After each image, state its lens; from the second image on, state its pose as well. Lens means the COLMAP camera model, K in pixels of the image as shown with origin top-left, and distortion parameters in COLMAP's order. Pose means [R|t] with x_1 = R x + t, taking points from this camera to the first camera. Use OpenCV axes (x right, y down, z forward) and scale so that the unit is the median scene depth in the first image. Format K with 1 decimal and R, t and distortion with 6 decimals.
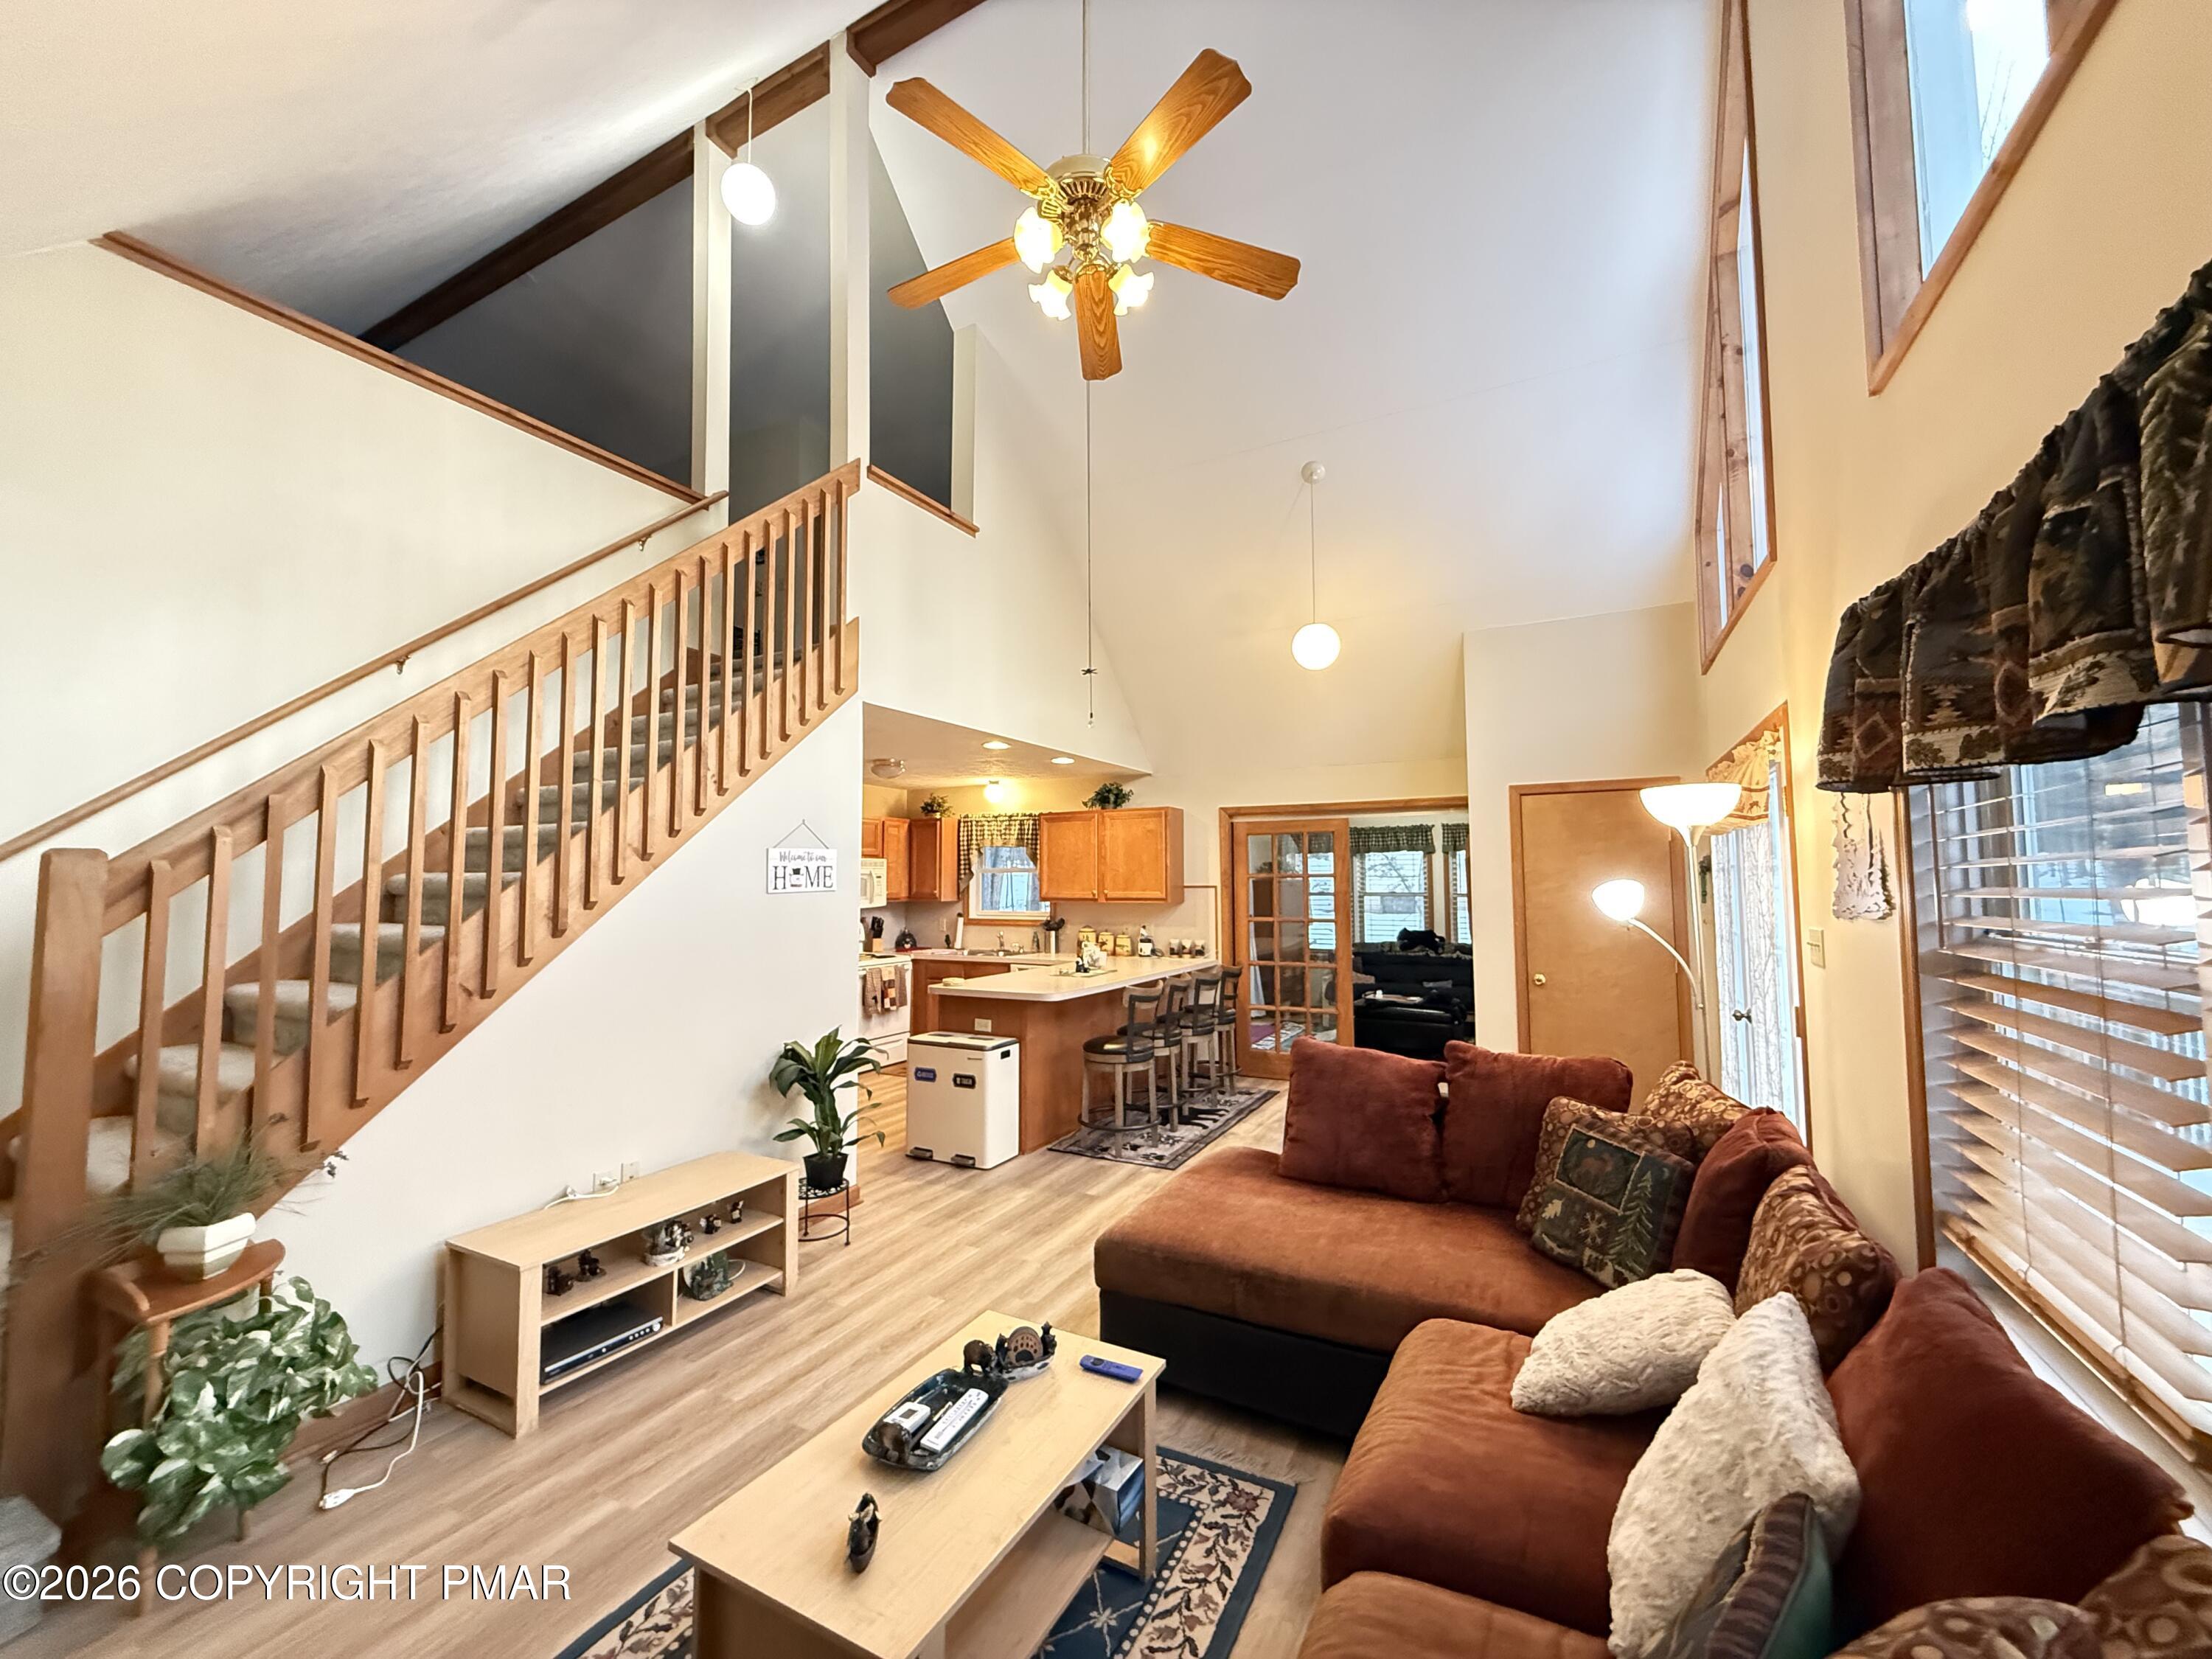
lens RADIAL K [[878.8, 0, 1099.6], [0, 878.8, 832.3], [0, 0, 1]] dist [-0.000144, 0.000602]
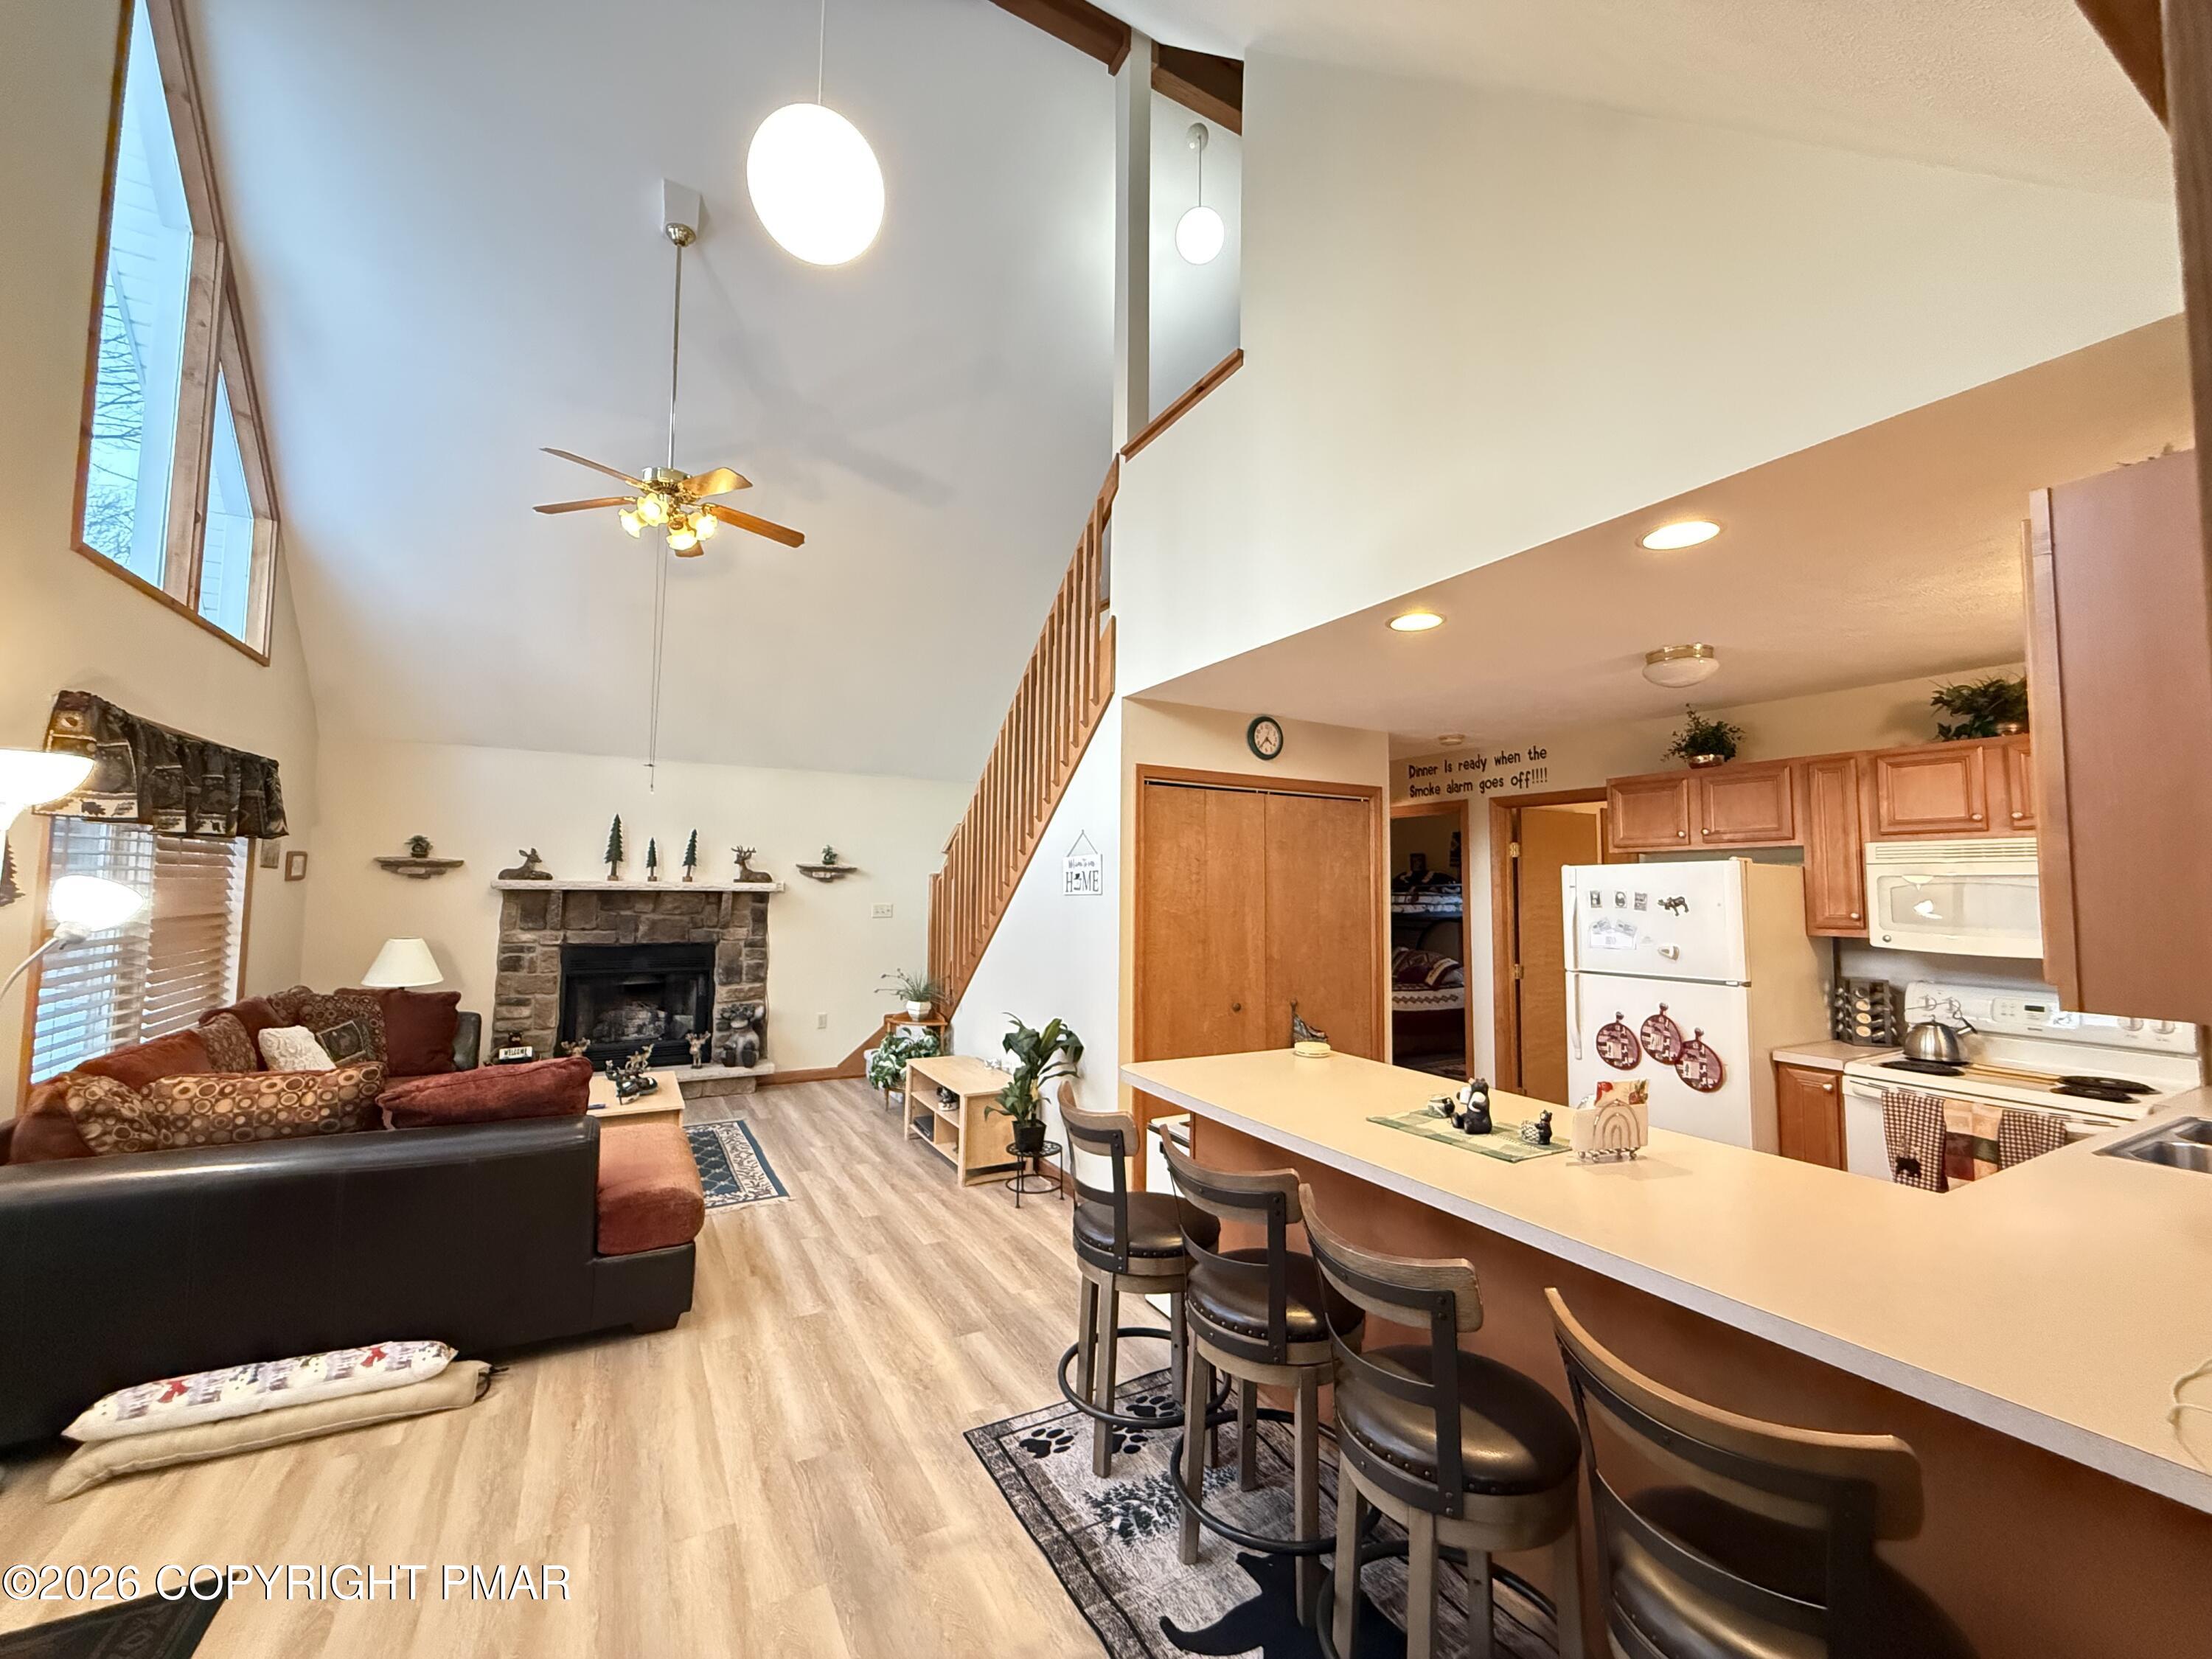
lens RADIAL K [[878.8, 0, 1097.9], [0, 878.8, 824.7], [0, 0, 1]] dist [-0.000144, 0.000602]
pose [[-0.538000, -0.061931, -0.840667, 0.648215], [0.038735, 0.994428, -0.098047, 0.098145], [0.842054, -0.085313, -0.532603, 1.765930]]
